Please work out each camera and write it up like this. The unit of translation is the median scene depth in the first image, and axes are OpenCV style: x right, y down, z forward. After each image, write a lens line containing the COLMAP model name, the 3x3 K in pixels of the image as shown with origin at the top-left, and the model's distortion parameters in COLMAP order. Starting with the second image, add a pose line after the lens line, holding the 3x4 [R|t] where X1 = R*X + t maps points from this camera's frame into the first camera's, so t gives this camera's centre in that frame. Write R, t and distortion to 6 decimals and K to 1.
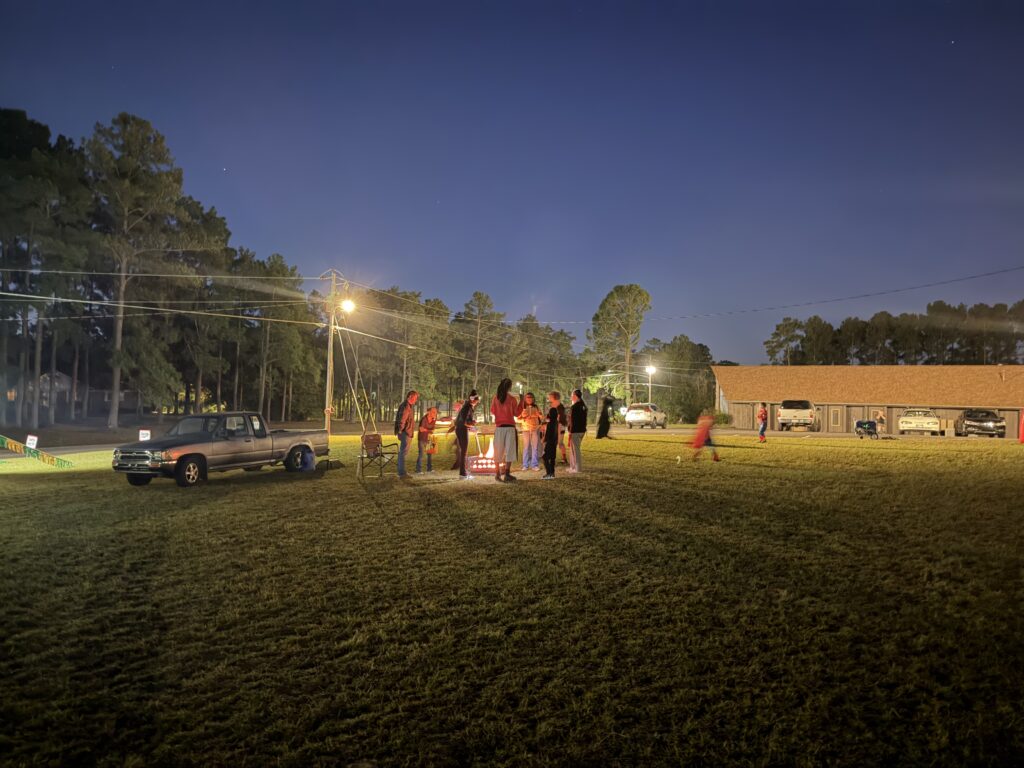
lens RADIAL K [[724.4, 0, 514.0], [0, 724.4, 381.7], [0, 0, 1]] dist [0.065987, -0.081342]
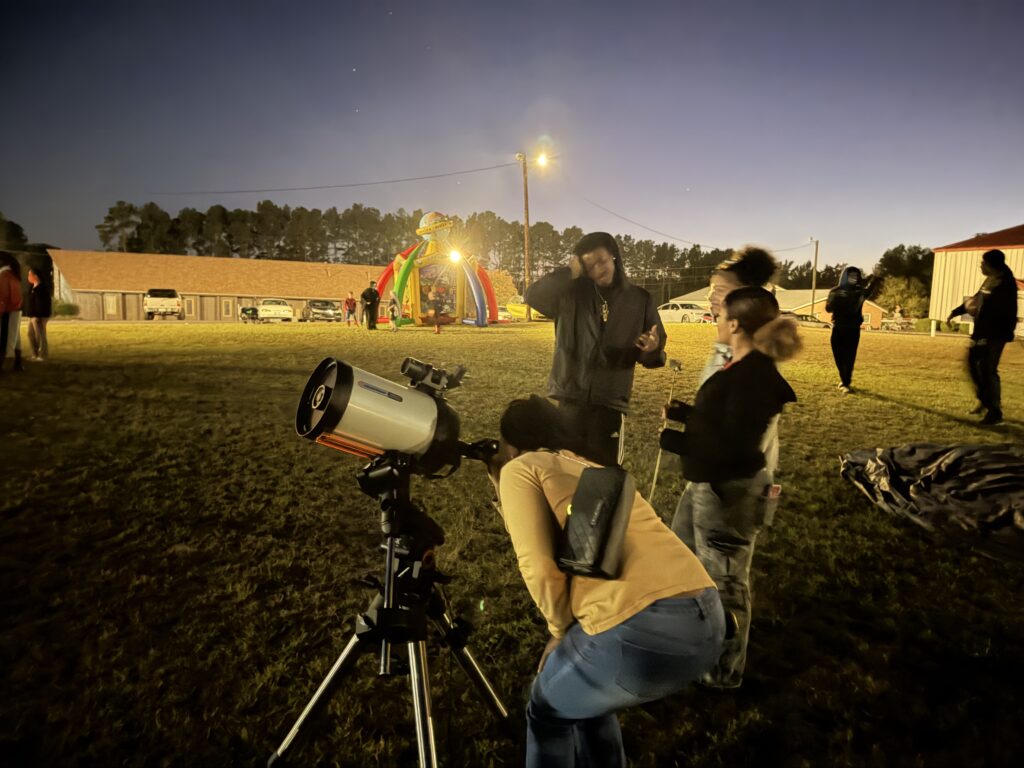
lens RADIAL K [[724.4, 0, 509.2], [0, 724.4, 379.5], [0, 0, 1]] dist [0.065987, -0.081342]
pose [[0.660999, -0.076949, 0.746431, -0.142611], [-0.031343, 0.991029, 0.129920, 0.007425], [-0.749732, -0.109273, 0.652657, -0.048665]]
